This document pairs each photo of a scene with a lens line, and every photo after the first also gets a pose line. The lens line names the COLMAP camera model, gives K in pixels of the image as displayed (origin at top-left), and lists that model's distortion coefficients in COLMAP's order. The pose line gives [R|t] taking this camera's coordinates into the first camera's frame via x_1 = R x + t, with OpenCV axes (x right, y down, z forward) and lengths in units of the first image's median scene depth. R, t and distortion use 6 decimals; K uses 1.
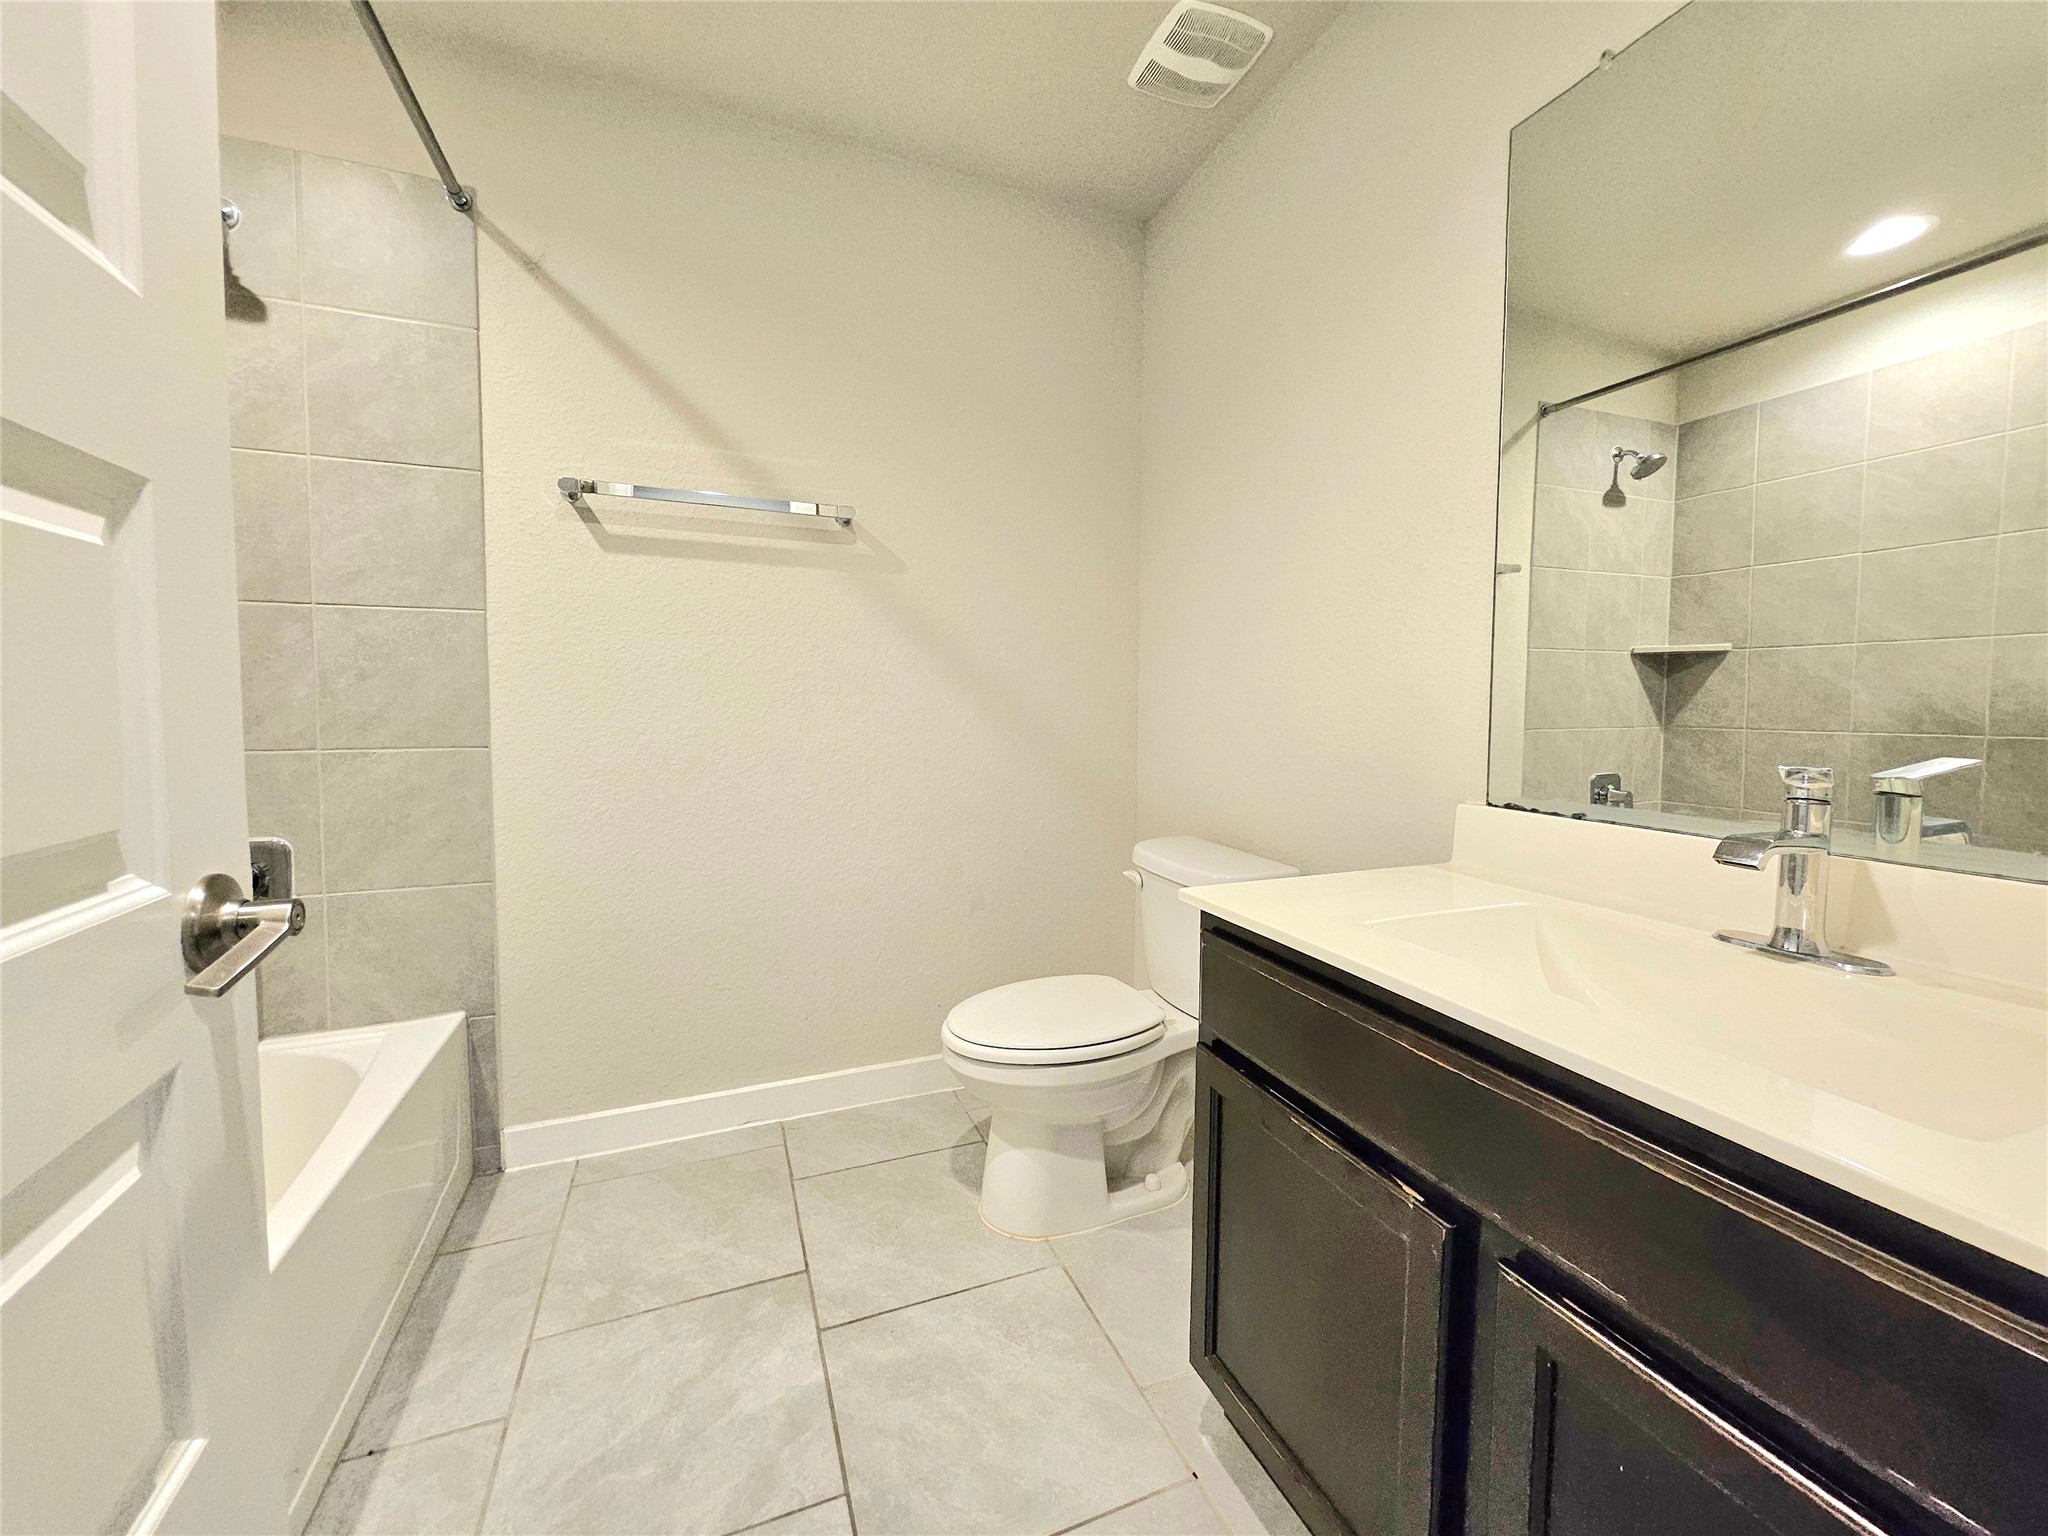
lens RADIAL K [[811.9, 0, 1033.5], [0, 811.9, 739.9], [0, 0, 1]] dist [-0.030850, -0.000023]
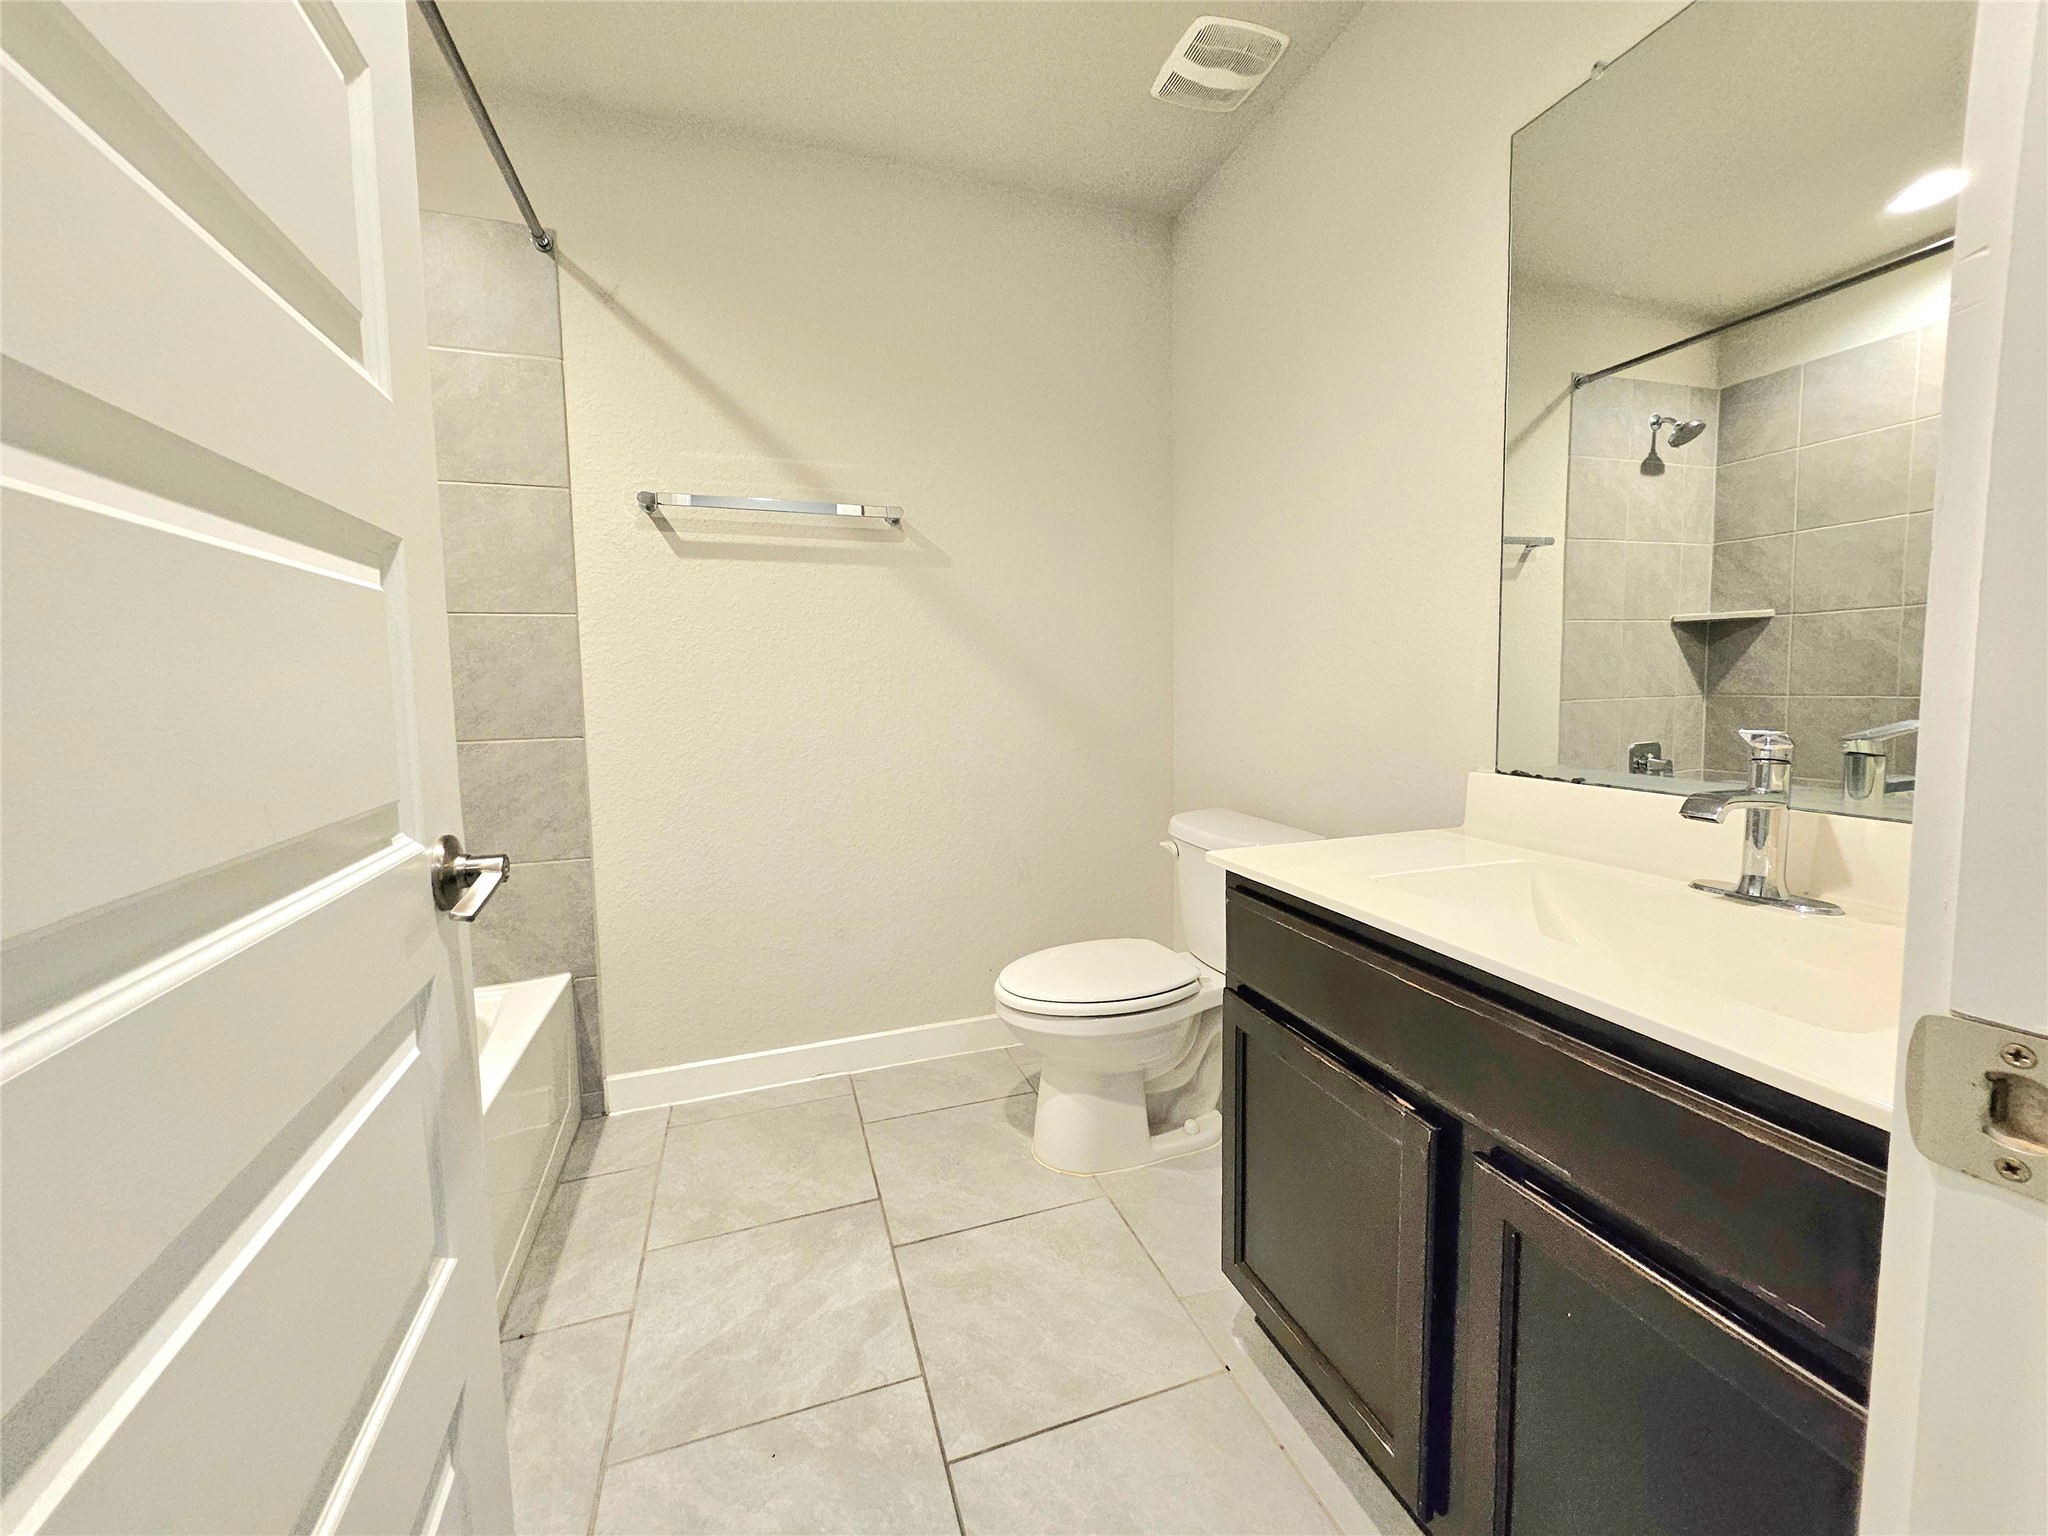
lens RADIAL K [[819.1, 0, 1034.1], [0, 819.1, 741.1], [0, 0, 1]] dist [-0.000096, -0.000019]
pose [[0.998525, -0.019181, -0.050791, 0.003515], [0.020391, 0.999518, 0.023423, 0.000530], [0.050317, -0.024424, 0.998435, -0.124180]]
